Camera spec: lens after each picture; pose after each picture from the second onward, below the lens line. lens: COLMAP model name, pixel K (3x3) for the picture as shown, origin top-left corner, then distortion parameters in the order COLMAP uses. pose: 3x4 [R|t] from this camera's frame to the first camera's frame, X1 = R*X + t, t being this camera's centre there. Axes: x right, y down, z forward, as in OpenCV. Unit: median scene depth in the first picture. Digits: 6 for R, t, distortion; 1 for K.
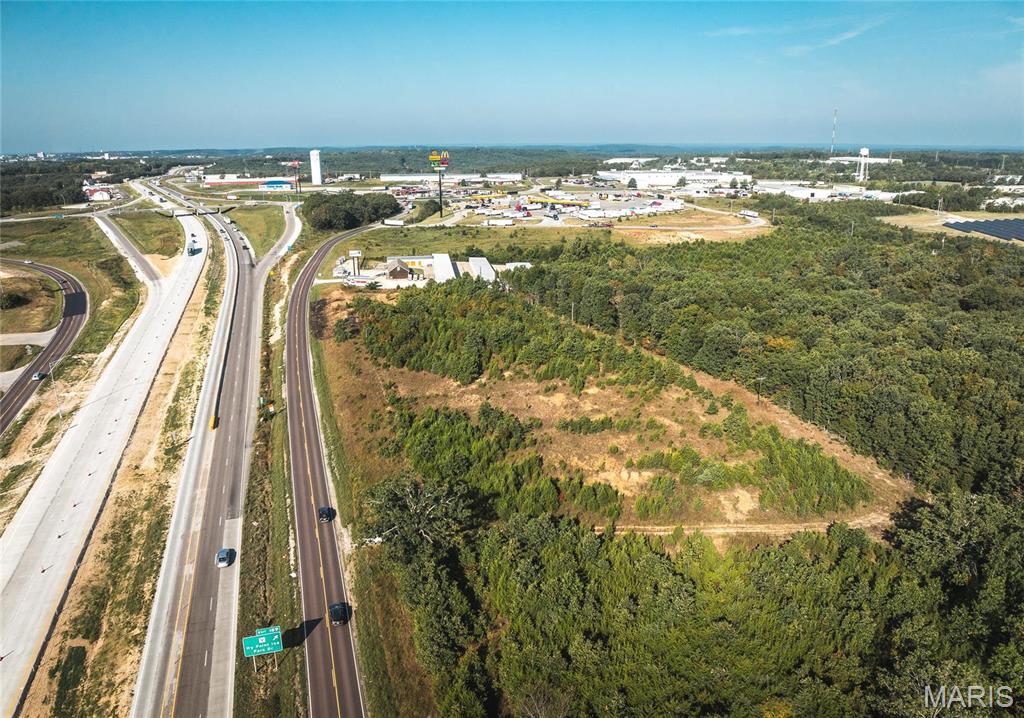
lens RADIAL K [[731.3, 0, 522.6], [0, 731.3, 380.1], [0, 0, 1]] dist [-0.042800, -0.002062]
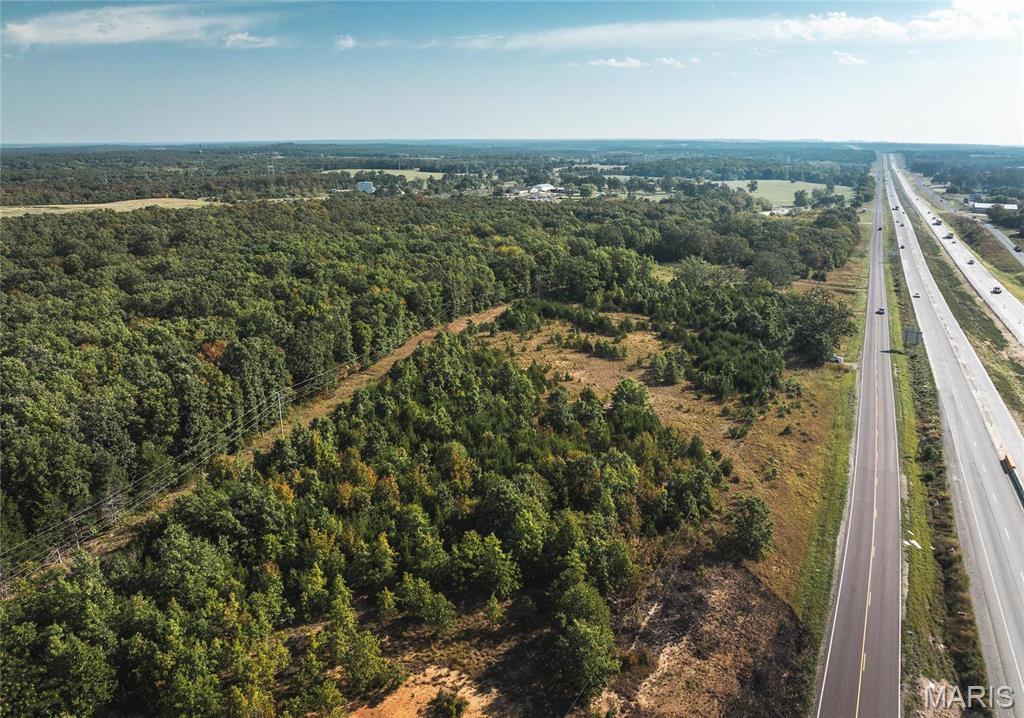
lens RADIAL K [[727.8, 0, 524.2], [0, 727.8, 359.7], [0, 0, 1]] dist [-0.048867, 0.023997]
pose [[-0.725043, -0.204181, 0.657741, -0.164341], [0.212884, 0.841826, 0.495993, -0.148464], [-0.654976, 0.499639, -0.566893, 0.521899]]
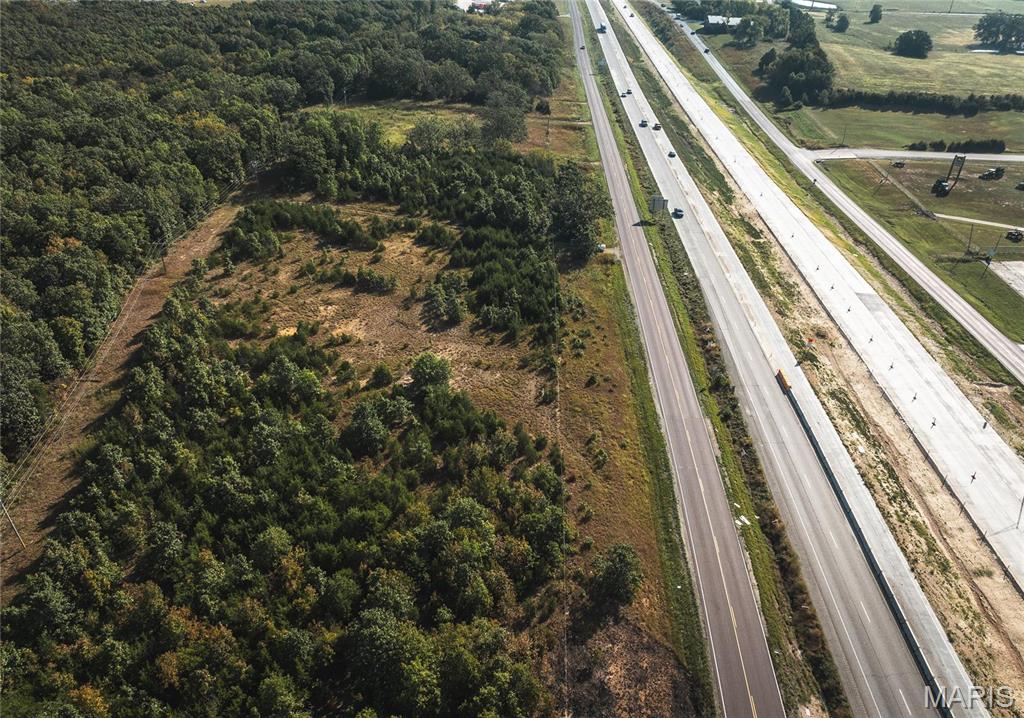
lens RADIAL K [[729.1, 0, 517.6], [0, 729.1, 370.5], [0, 0, 1]] dist [-0.035656, 0.004293]
pose [[-0.938501, -0.211636, 0.272813, -0.116499], [0.085391, 0.623317, 0.777293, -0.180665], [-0.334552, 0.752786, -0.566911, 0.482128]]
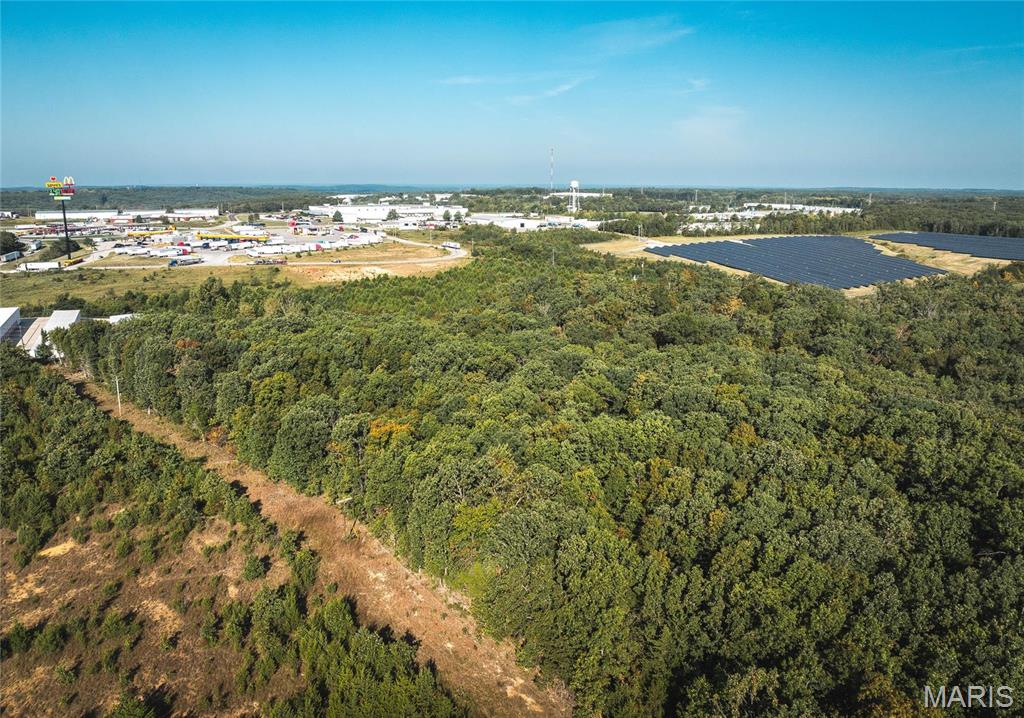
lens RADIAL K [[729.1, 0, 517.6], [0, 729.1, 370.5], [0, 0, 1]] dist [-0.035656, 0.004293]
pose [[0.944212, -0.075010, 0.320682, 0.091620], [0.095013, 0.994358, -0.047166, -0.021862], [-0.315335, 0.075003, 0.946012, 0.125725]]
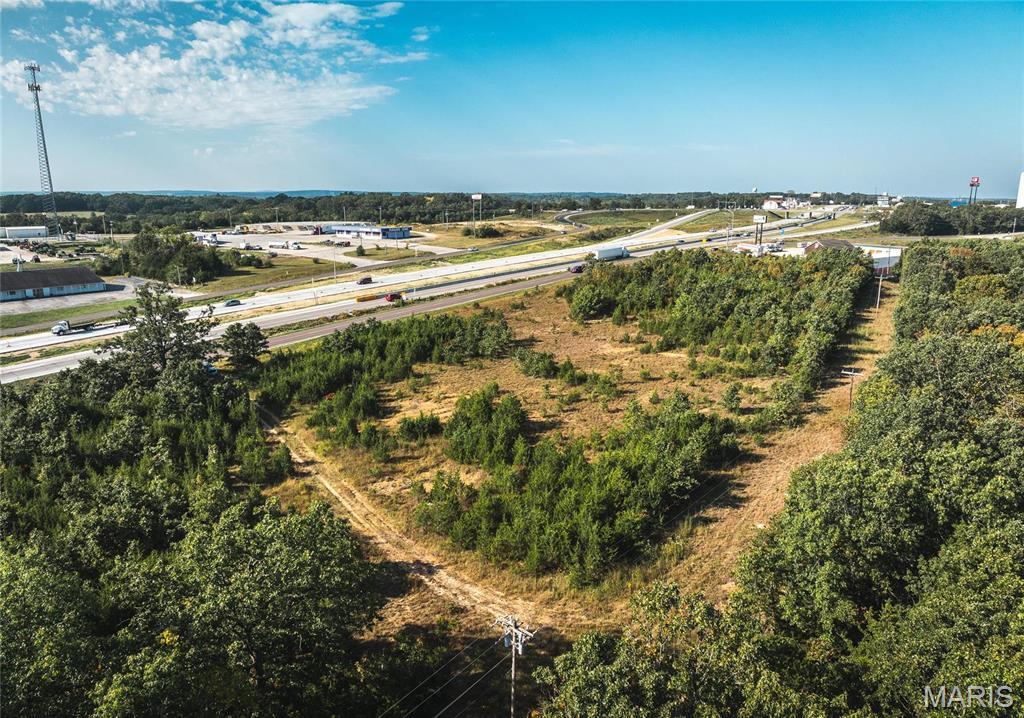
lens RADIAL K [[720.1, 0, 516.7], [0, 720.1, 414.8], [0, 0, 1]] dist [-0.047328, 0.024537]
pose [[0.533272, 0.260522, -0.804829, 0.194432], [-0.273810, 0.953339, 0.127171, 0.008106], [0.800406, 0.152554, 0.579722, 0.183445]]
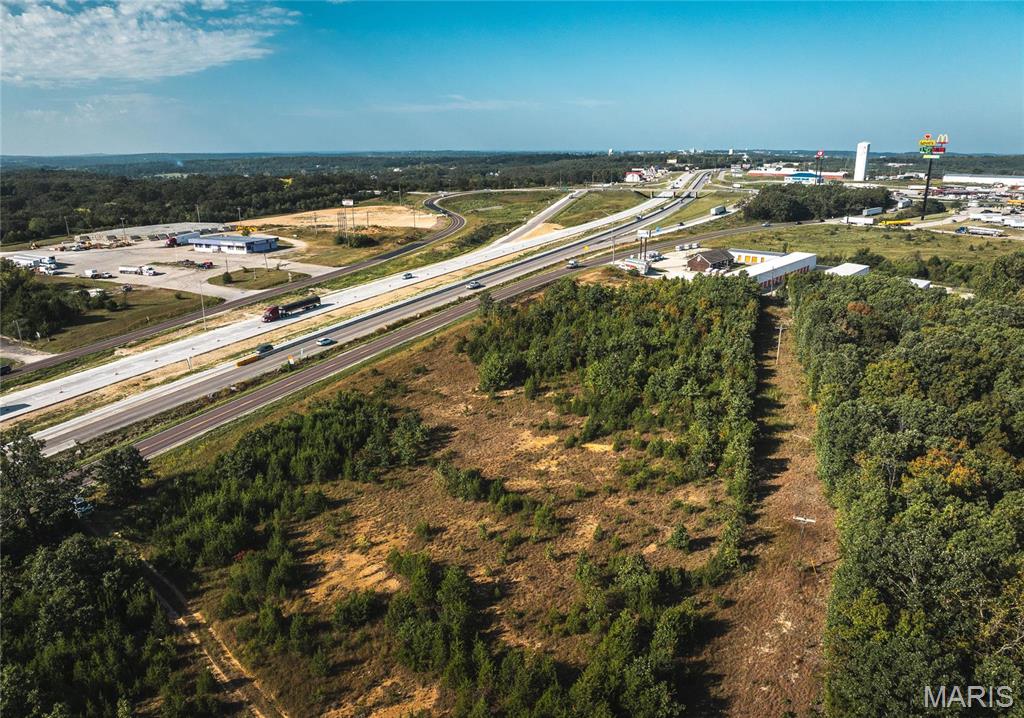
lens RADIAL K [[726.8, 0, 511.6], [0, 726.8, 388.8], [0, 0, 1]] dist [-0.039862, -0.003324]
pose [[0.677844, 0.236992, -0.695962, 0.165025], [-0.230726, 0.967370, 0.104694, -0.029170], [0.698064, 0.089611, 0.710406, 0.174231]]
